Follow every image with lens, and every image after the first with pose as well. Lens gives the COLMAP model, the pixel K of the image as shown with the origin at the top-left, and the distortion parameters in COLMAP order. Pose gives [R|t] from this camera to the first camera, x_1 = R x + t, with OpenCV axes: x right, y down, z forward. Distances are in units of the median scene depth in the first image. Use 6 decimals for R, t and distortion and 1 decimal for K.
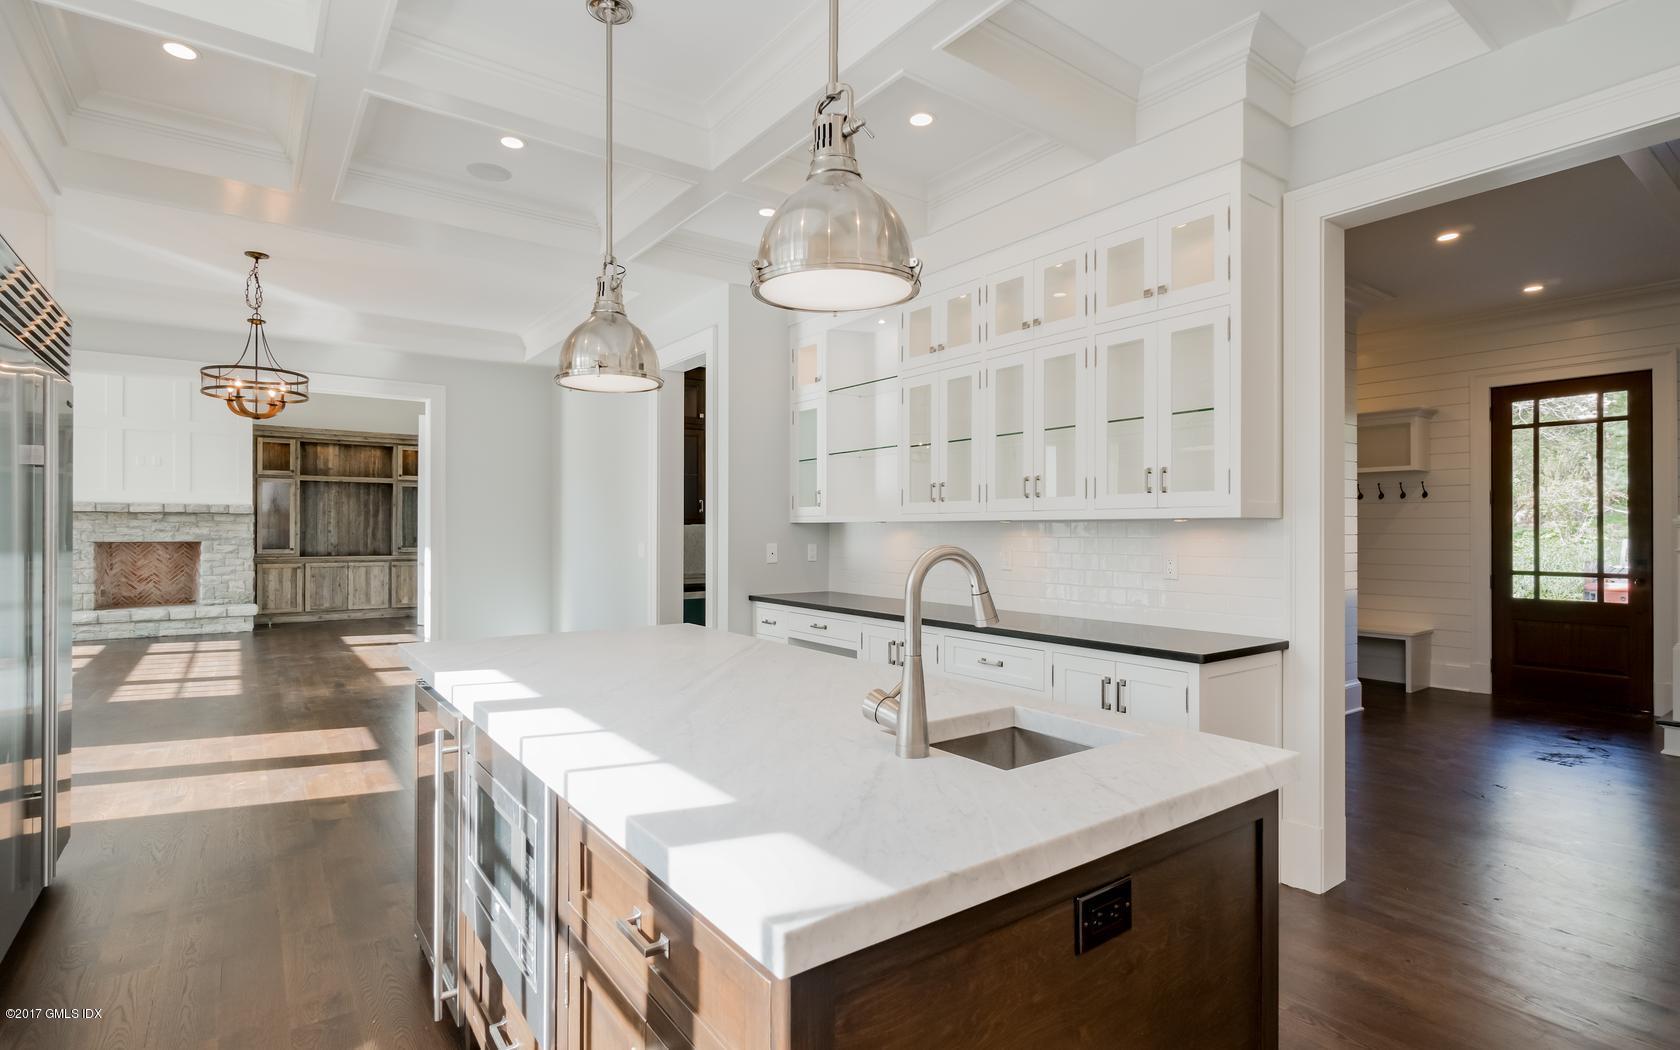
lens RADIAL K [[820.2, 0, 840.0], [0, 820.2, 525.0], [0, 0, 1]] dist [-0.000961, -0.000034]
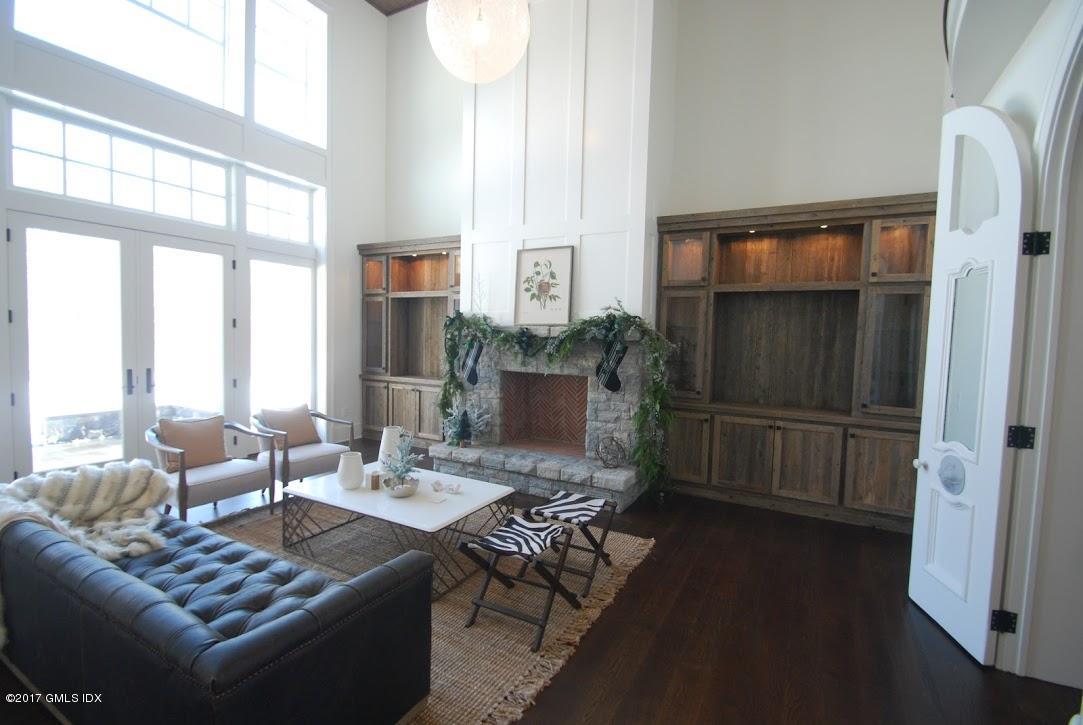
lens RADIAL K [[487.5, 0, 541.5], [0, 487.5, 362.5], [0, 0, 1]] dist [0.000418, -0.000698]
pose [[0.407194, 0.057457, -0.911533, -0.330829], [-0.020286, 0.998342, 0.053867, -0.014329], [0.913116, -0.003443, 0.407685, 0.674722]]
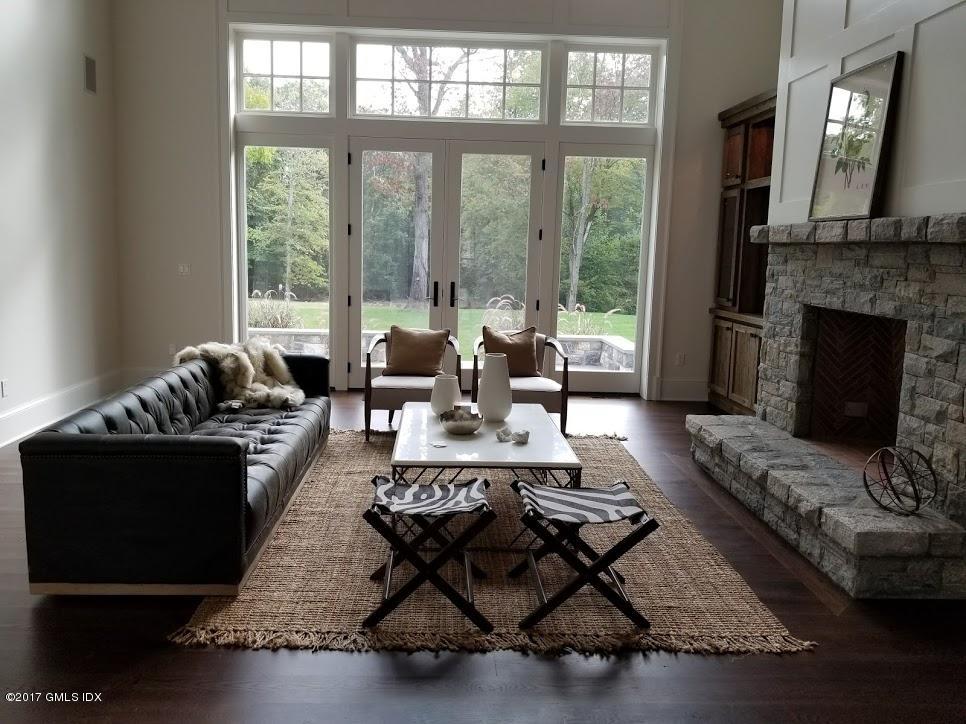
lens RADIAL K [[763.9, 0, 478.9], [0, 763.9, 340.7], [0, 0, 1]] dist [0.081744, -0.106864]
pose [[-0.557410, 0.084044, -0.825973, -0.329345], [-0.023292, 0.992889, 0.116746, -0.006606], [0.829911, 0.084314, -0.551488, 0.901844]]
